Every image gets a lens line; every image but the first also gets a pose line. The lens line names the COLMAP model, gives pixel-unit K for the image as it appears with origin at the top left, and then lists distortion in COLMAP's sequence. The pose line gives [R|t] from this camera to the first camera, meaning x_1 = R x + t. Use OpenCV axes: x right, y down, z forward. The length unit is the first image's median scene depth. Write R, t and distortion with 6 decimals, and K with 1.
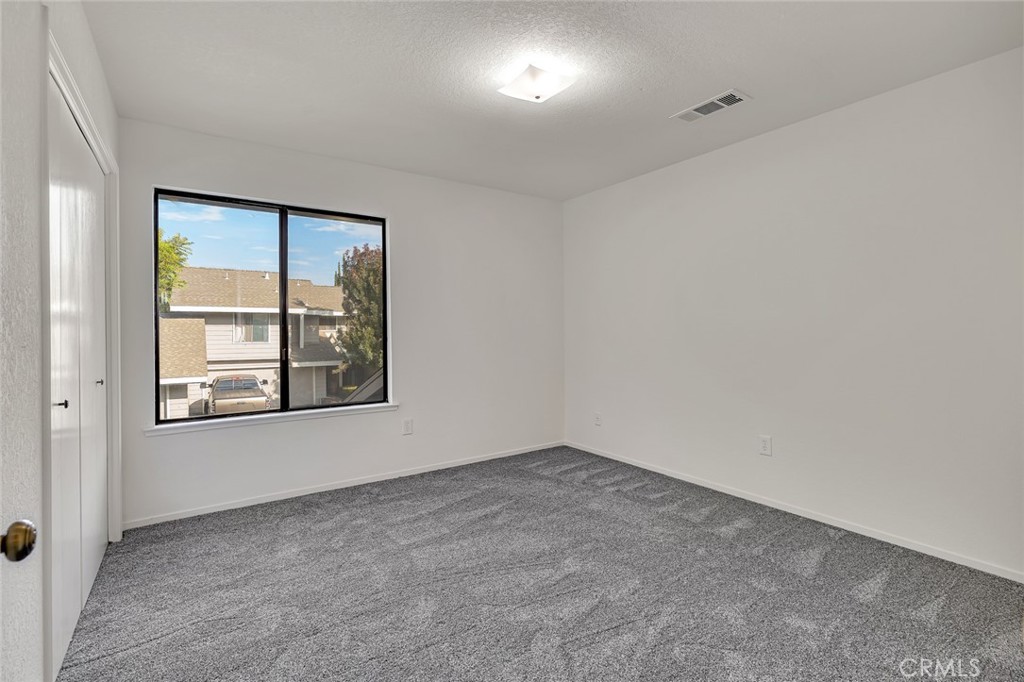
lens RADIAL K [[481.2, 0, 507.5], [0, 481.2, 334.0], [0, 0, 1]] dist [-0.006200, 0.000119]
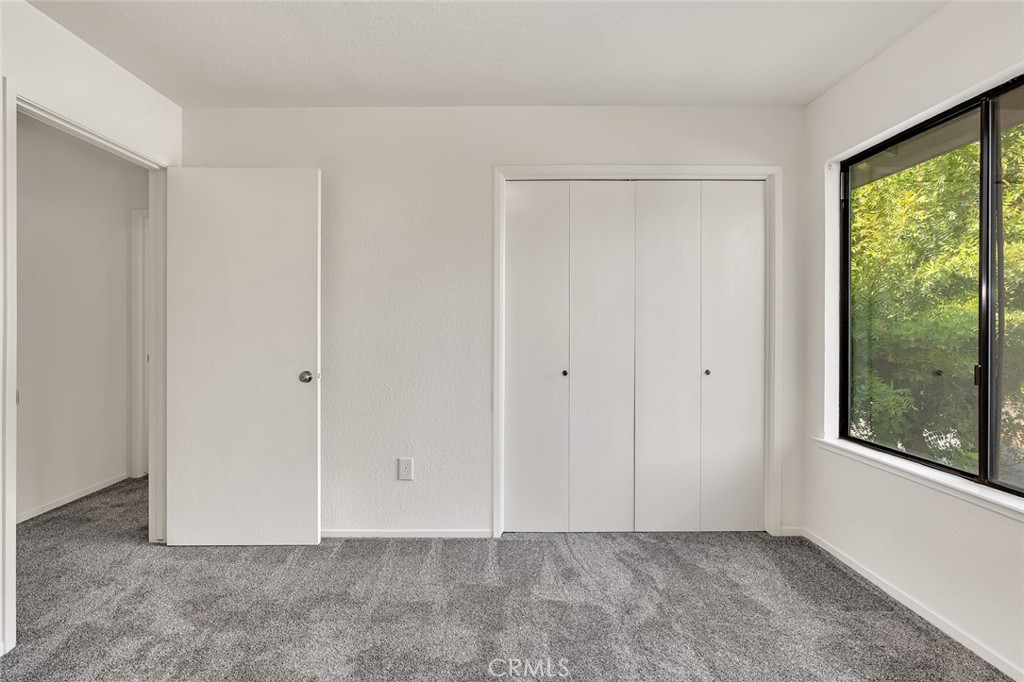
lens RADIAL K [[481.2, 0, 507.5], [0, 481.2, 334.0], [0, 0, 1]] dist [-0.006200, 0.000119]
pose [[-0.558451, 0.016285, -0.829378, 0.306052], [-0.008055, 0.999654, 0.025052, -0.013862], [0.829499, 0.020671, -0.558126, 0.992043]]
